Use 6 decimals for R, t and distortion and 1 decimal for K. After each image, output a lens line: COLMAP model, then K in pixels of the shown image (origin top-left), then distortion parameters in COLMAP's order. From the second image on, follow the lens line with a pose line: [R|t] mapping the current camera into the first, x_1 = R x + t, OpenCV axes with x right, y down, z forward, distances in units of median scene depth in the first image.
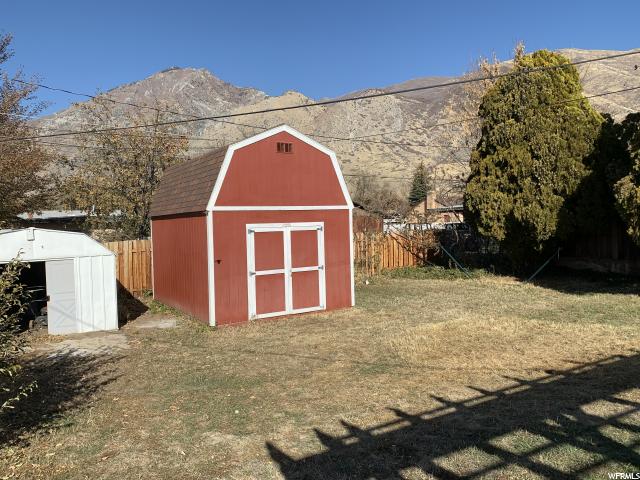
lens RADIAL K [[489.7, 0, 323.0], [0, 489.7, 239.0], [0, 0, 1]] dist [0.015204, 0.002734]
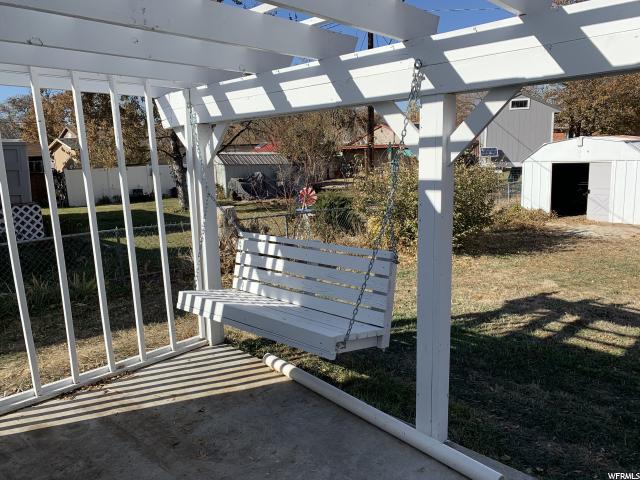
lens RADIAL K [[489.7, 0, 320.0], [0, 489.7, 239.3], [0, 0, 1]] dist [0.015204, 0.002734]
pose [[0.265256, 0.193405, -0.944581, 0.515998], [0.002158, 0.979554, 0.201171, -0.020798], [0.964176, -0.055400, 0.259415, -0.039907]]
